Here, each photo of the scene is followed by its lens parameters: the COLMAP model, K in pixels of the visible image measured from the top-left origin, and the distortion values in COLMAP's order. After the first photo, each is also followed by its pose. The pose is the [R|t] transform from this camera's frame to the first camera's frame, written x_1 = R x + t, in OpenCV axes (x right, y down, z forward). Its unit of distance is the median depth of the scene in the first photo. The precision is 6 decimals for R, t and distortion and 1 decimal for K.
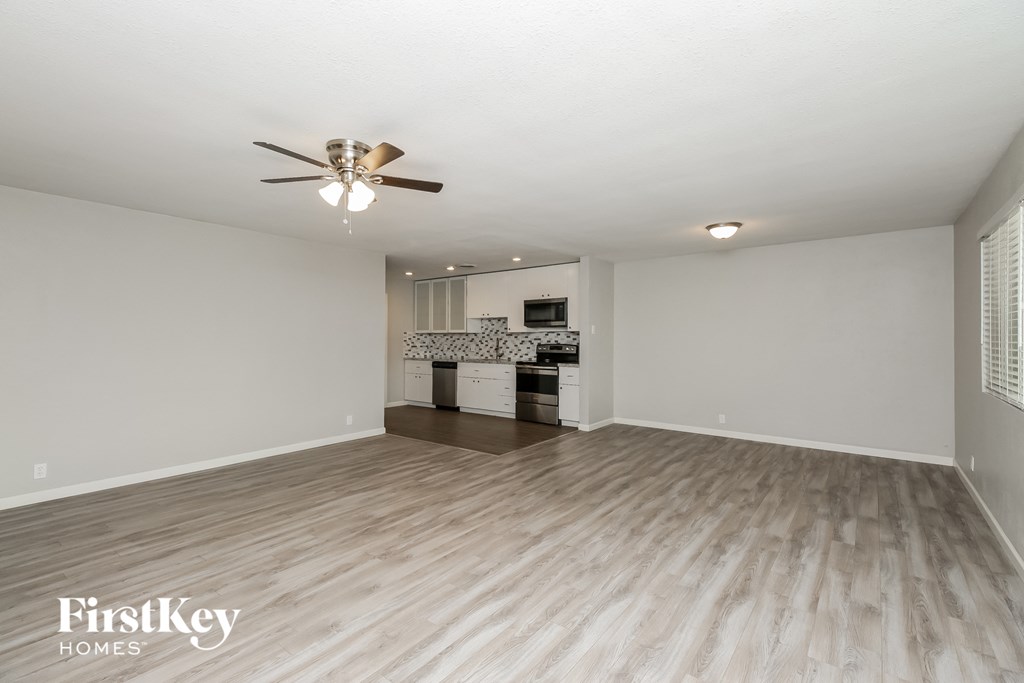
lens RADIAL K [[463.5, 0, 510.8], [0, 463.5, 342.2], [0, 0, 1]] dist [0.032346, -0.001085]
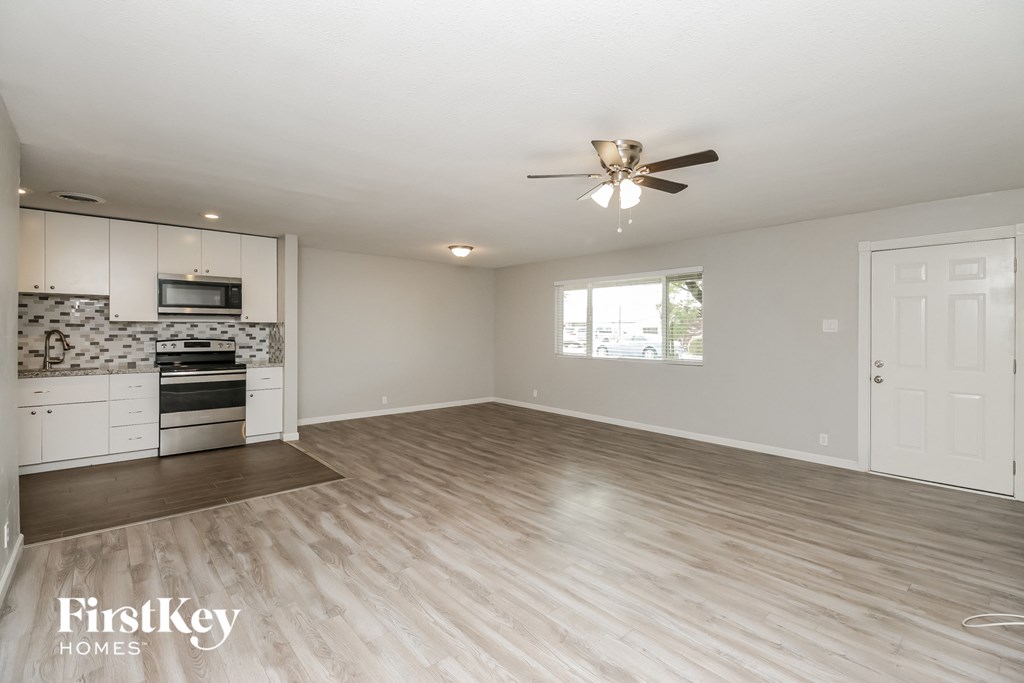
lens RADIAL K [[463.5, 0, 509.4], [0, 463.5, 336.5], [0, 0, 1]] dist [0.032346, -0.001085]
pose [[0.191622, -0.012839, 0.981385, -0.979545], [0.003782, 0.999917, 0.012343, -0.013646], [-0.981462, 0.001347, 0.191654, 0.725097]]
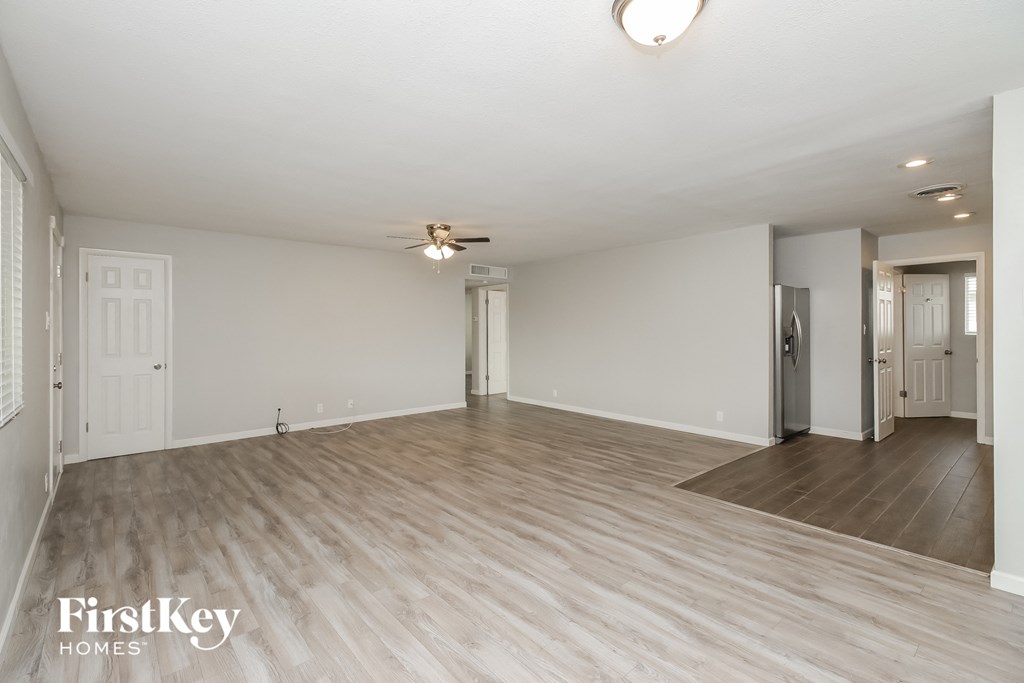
lens RADIAL K [[463.5, 0, 501.8], [0, 463.5, 324.2], [0, 0, 1]] dist [0.032346, -0.001085]
pose [[-0.211840, -0.009511, -0.977258, 0.980920], [-0.000947, 0.999954, -0.009526, -0.010514], [0.977304, -0.001093, -0.211840, 1.141895]]
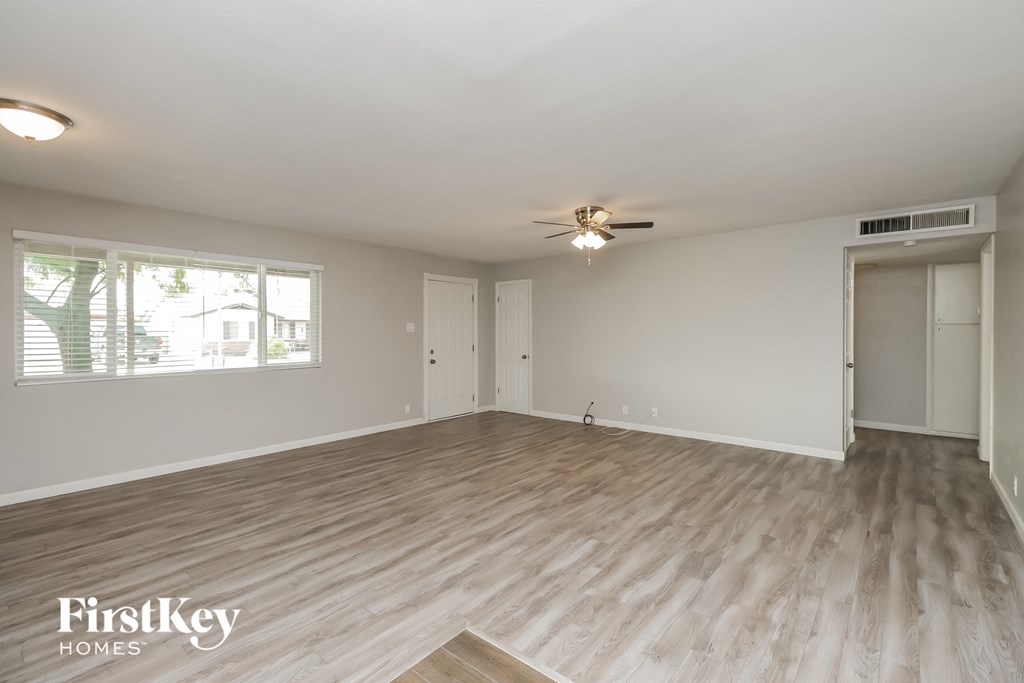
lens RADIAL K [[463.5, 0, 513.9], [0, 463.5, 342.6], [0, 0, 1]] dist [0.032346, -0.001085]
pose [[-0.999326, 0.002021, 0.036640, -0.106004], [0.003069, 0.999588, 0.028555, -0.014389], [-0.036567, 0.028648, -0.998920, 1.781451]]
